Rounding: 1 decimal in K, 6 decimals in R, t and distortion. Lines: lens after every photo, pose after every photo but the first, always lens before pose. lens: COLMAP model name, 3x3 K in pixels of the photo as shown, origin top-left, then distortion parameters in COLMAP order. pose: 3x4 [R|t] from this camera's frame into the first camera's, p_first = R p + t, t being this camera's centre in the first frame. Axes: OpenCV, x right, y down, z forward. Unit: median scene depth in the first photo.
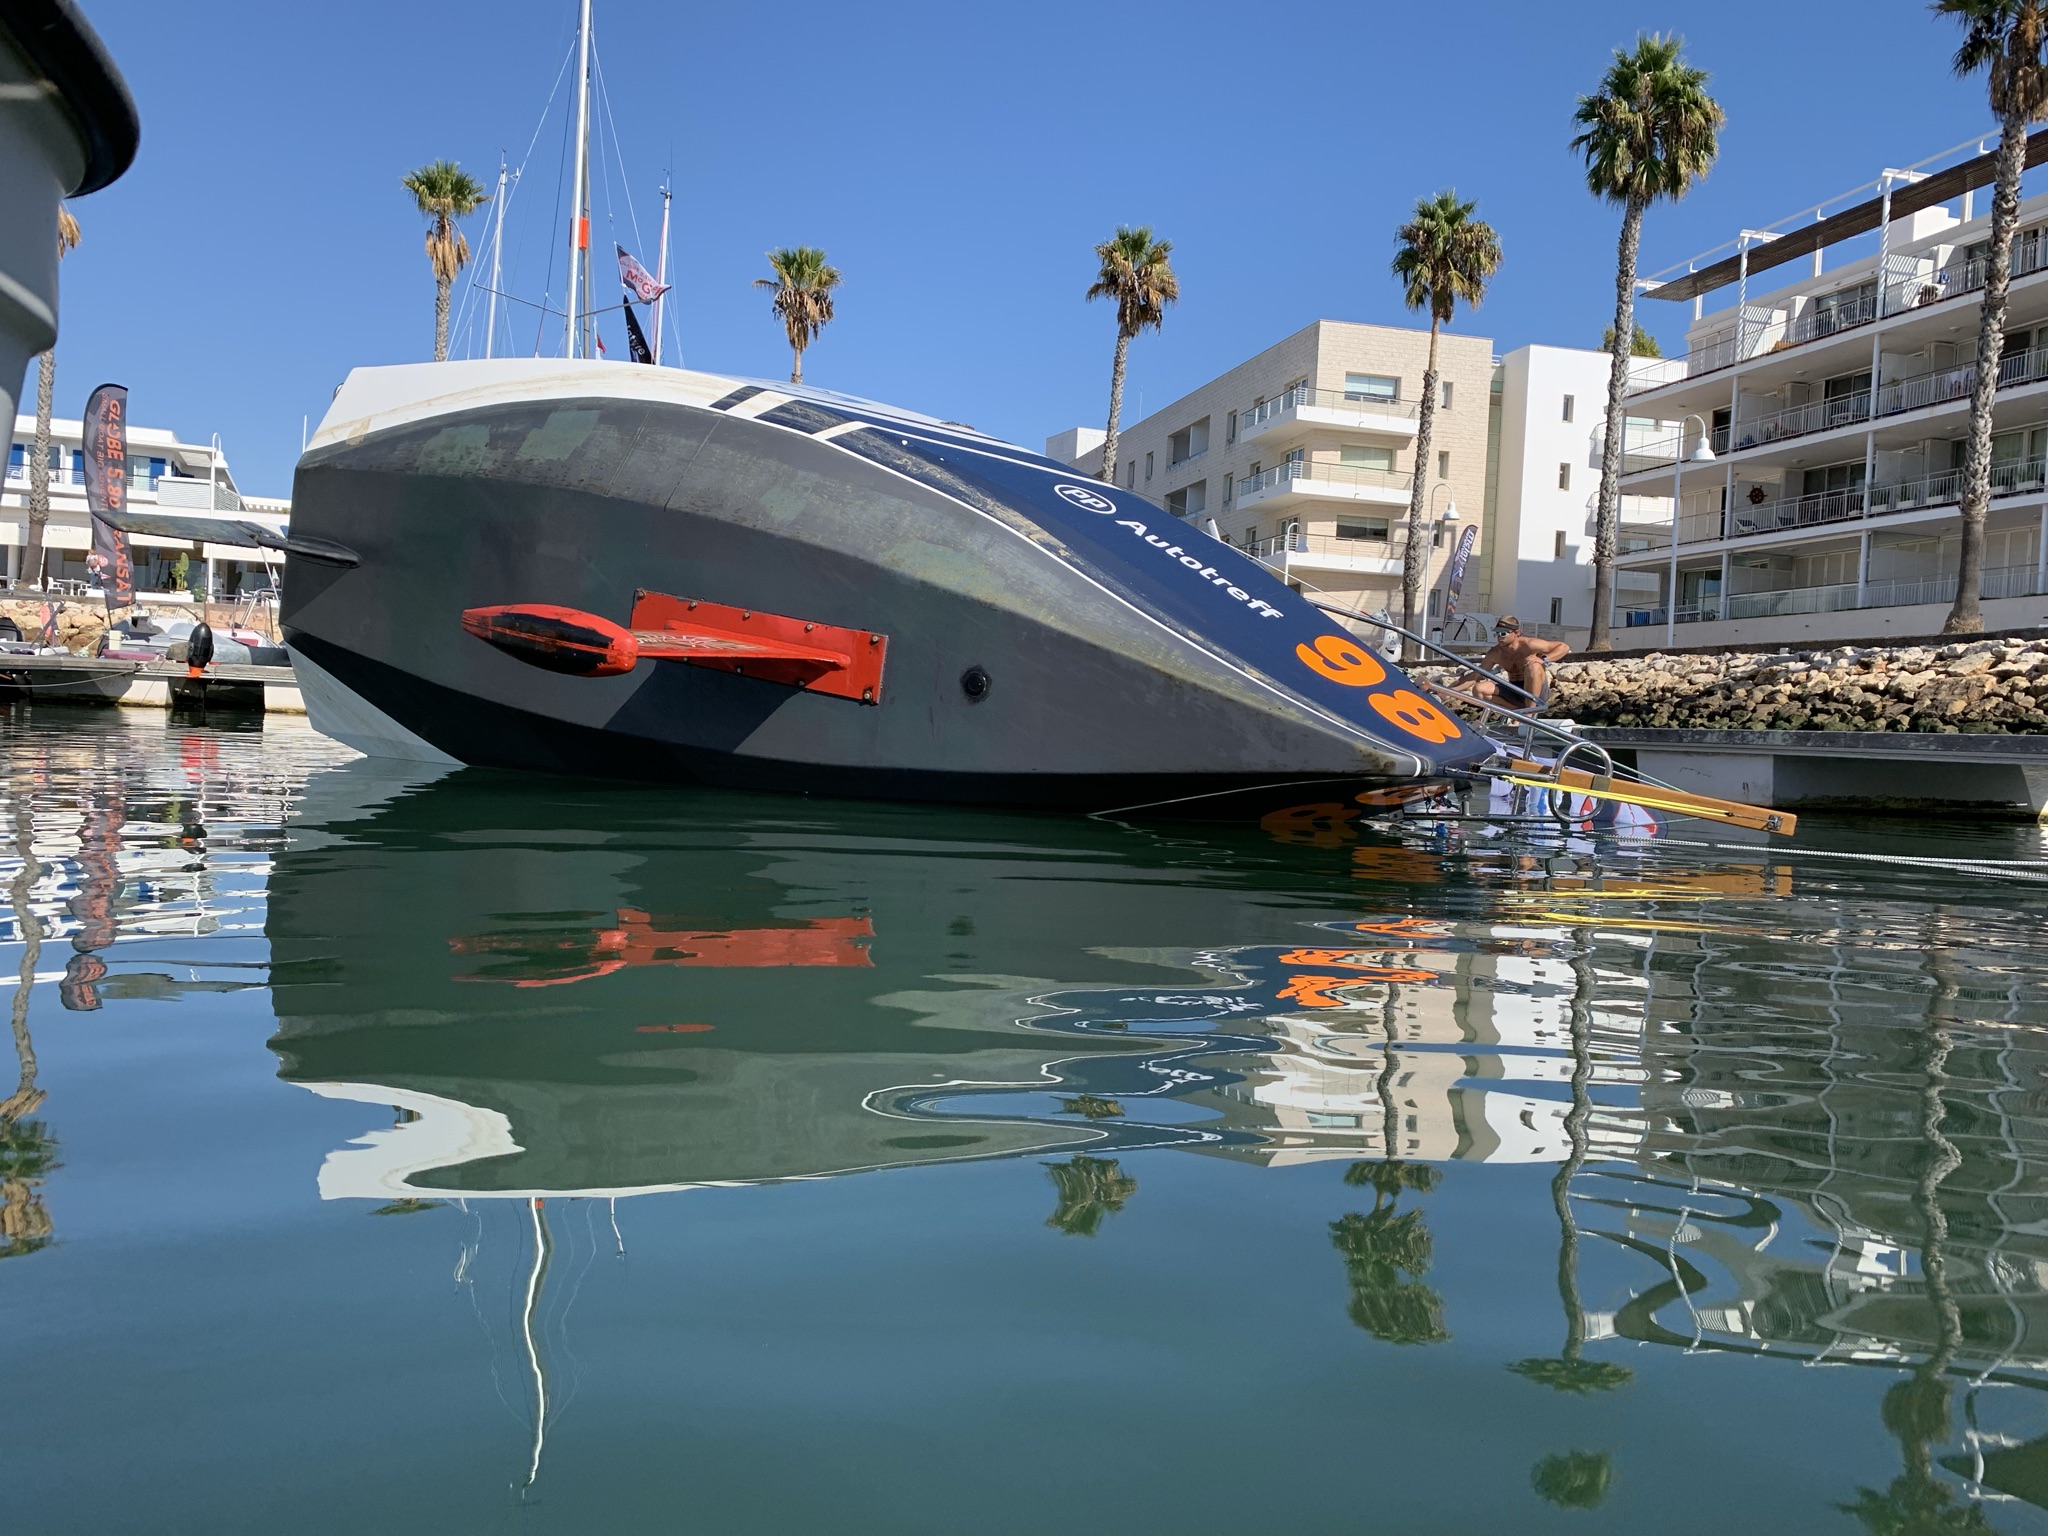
lens RADIAL K [[1571.1, 0, 1029.1], [0, 1571.1, 804.2], [0, 0, 1]] dist [0.018665, -0.020503]
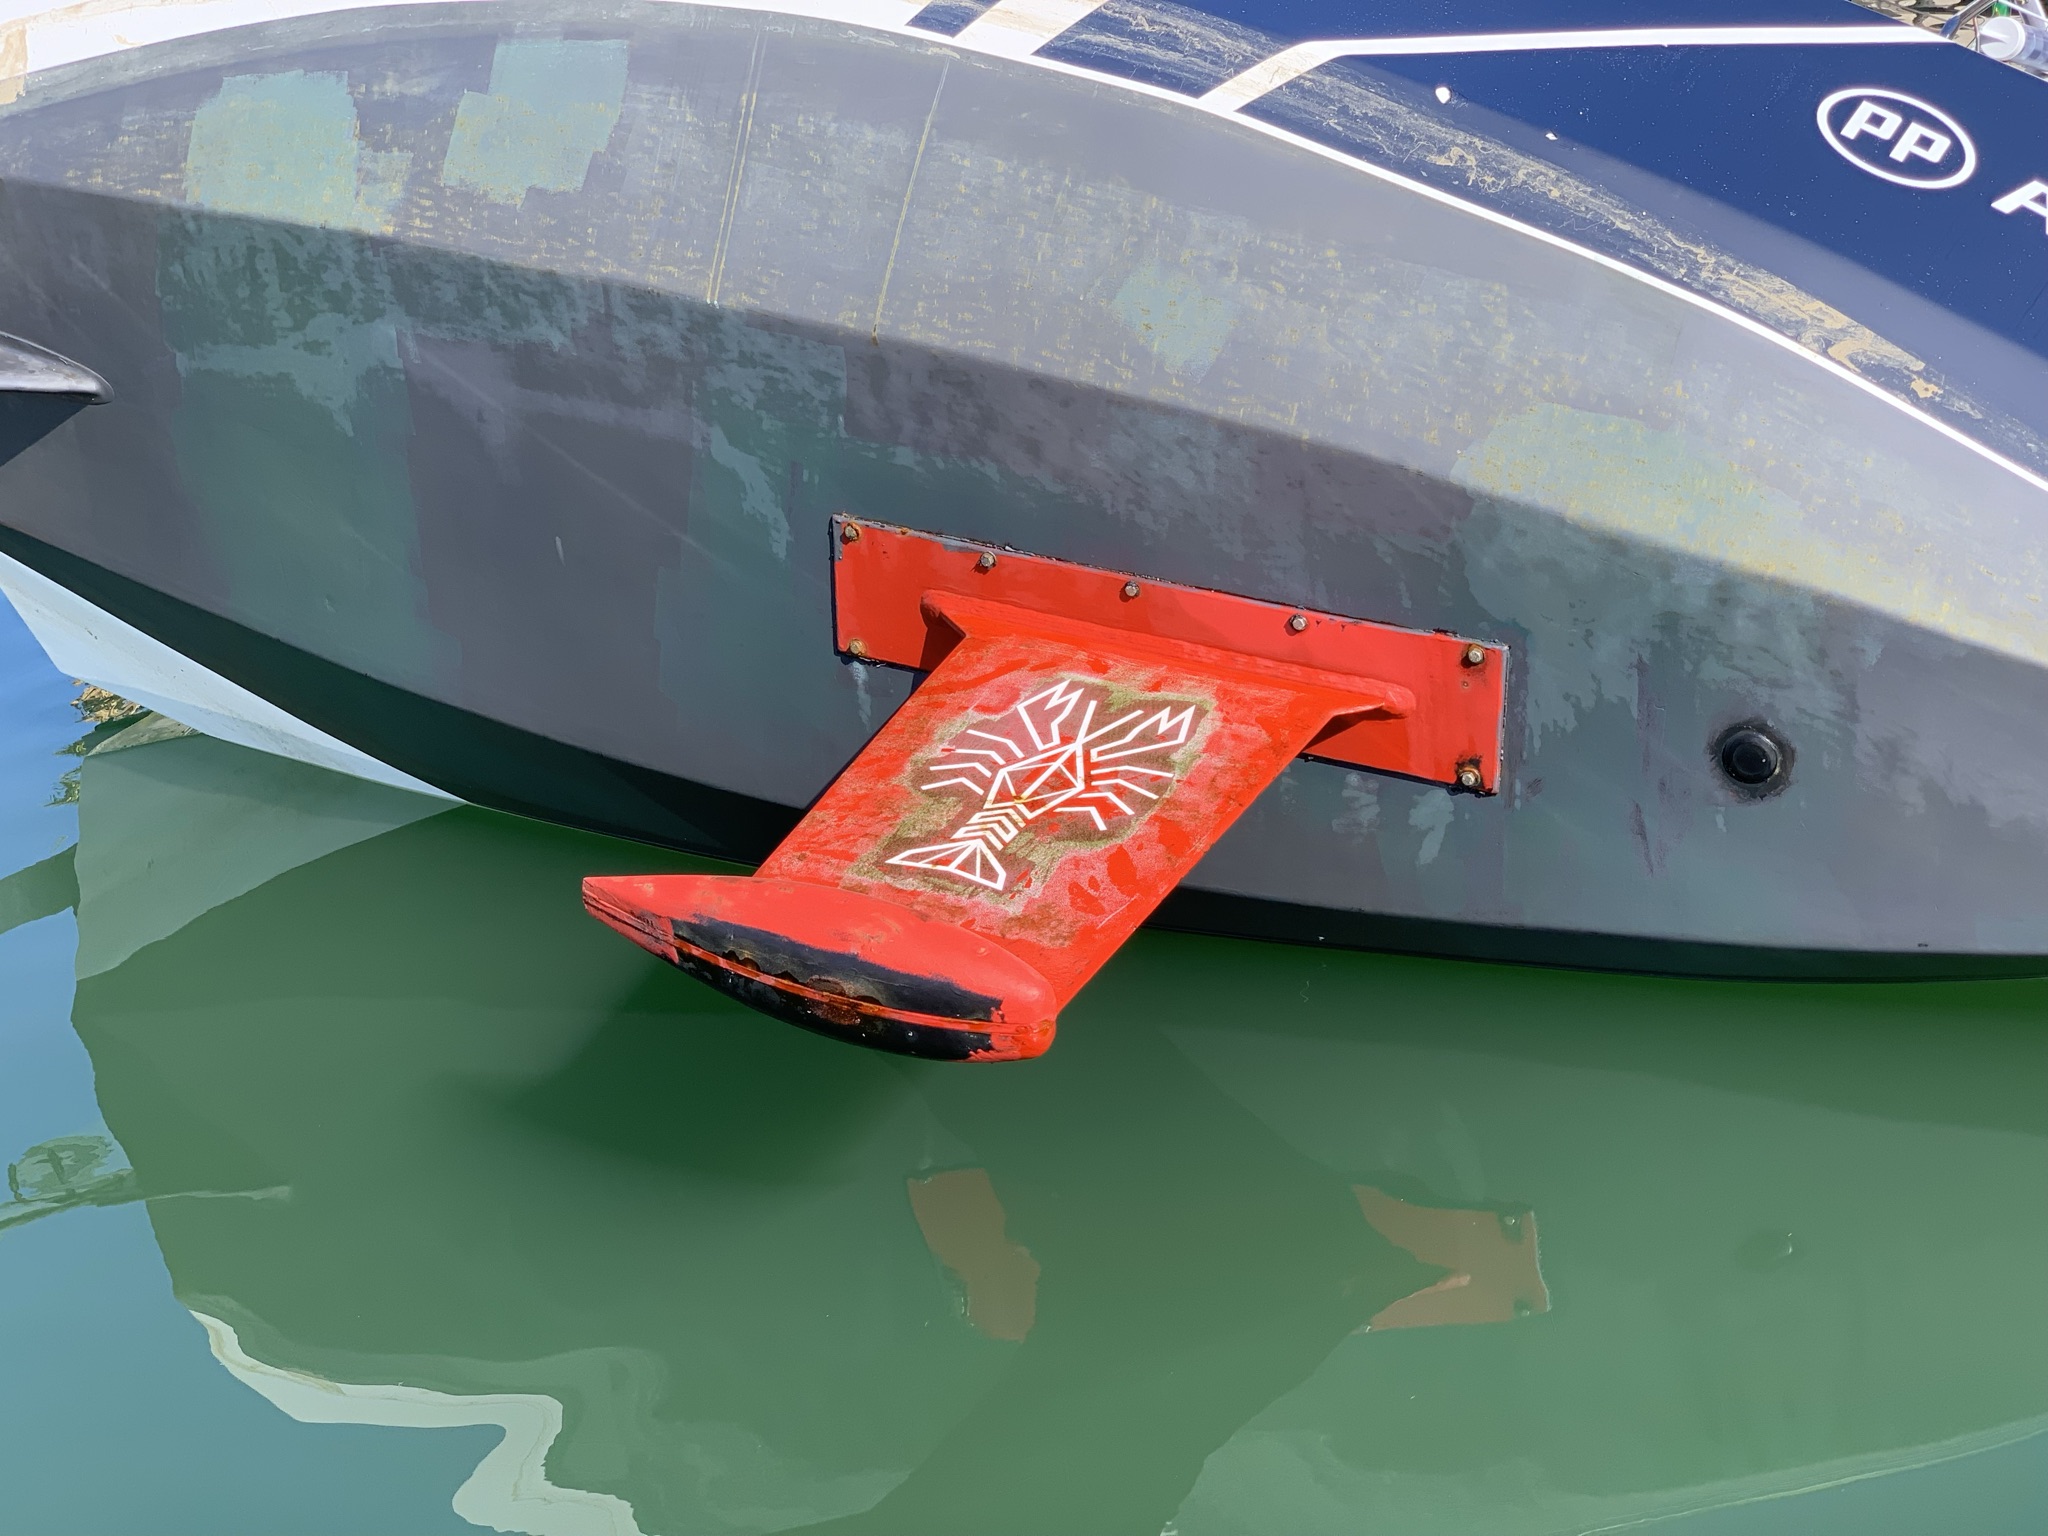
lens RADIAL K [[3070.5, 0, 1081.7], [0, 3070.5, 781.8], [0, 0, 1]] dist [-0.029124, 0.000000]
pose [[0.987040, -0.152166, -0.050961, -0.022642], [0.160453, 0.930911, 0.328114, -0.049147], [-0.002488, -0.332039, 0.943262, 0.029093]]
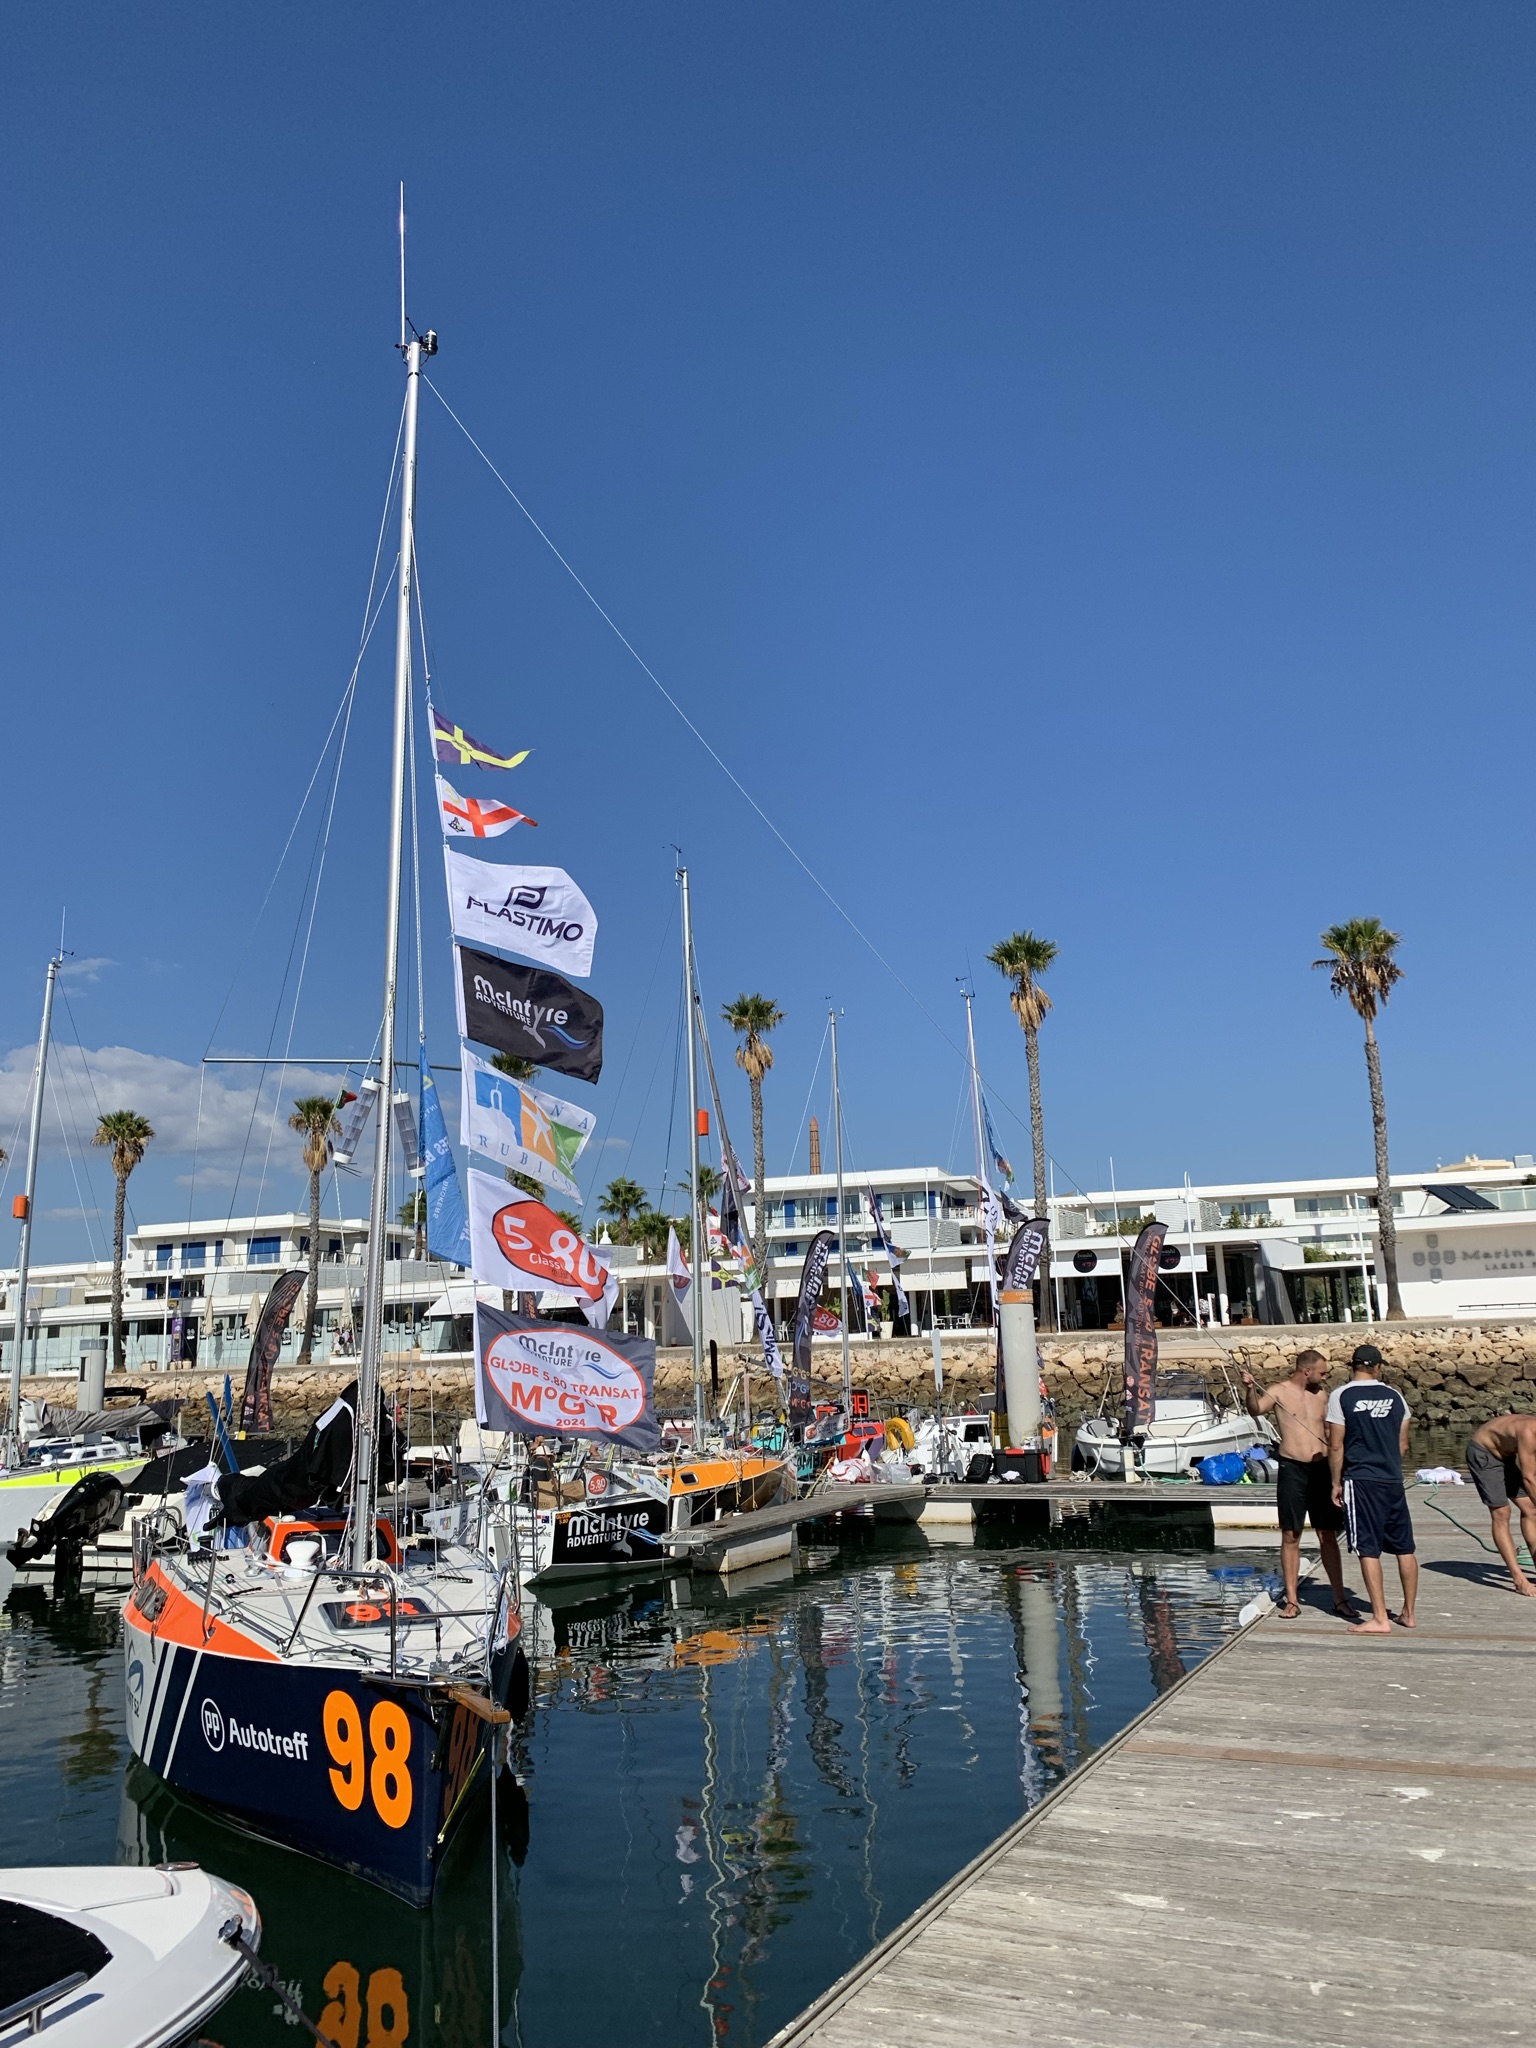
lens RADIAL K [[1571.1, 0, 765.1], [0, 1571.1, 1009.5], [0, 0, 1]] dist [0.018665, -0.020503]
pose [[0.759709, -0.210561, -0.615228, 0.220851], [0.035064, 0.958011, -0.284580, -0.038087], [0.649317, 0.194626, 0.735193, 0.052417]]
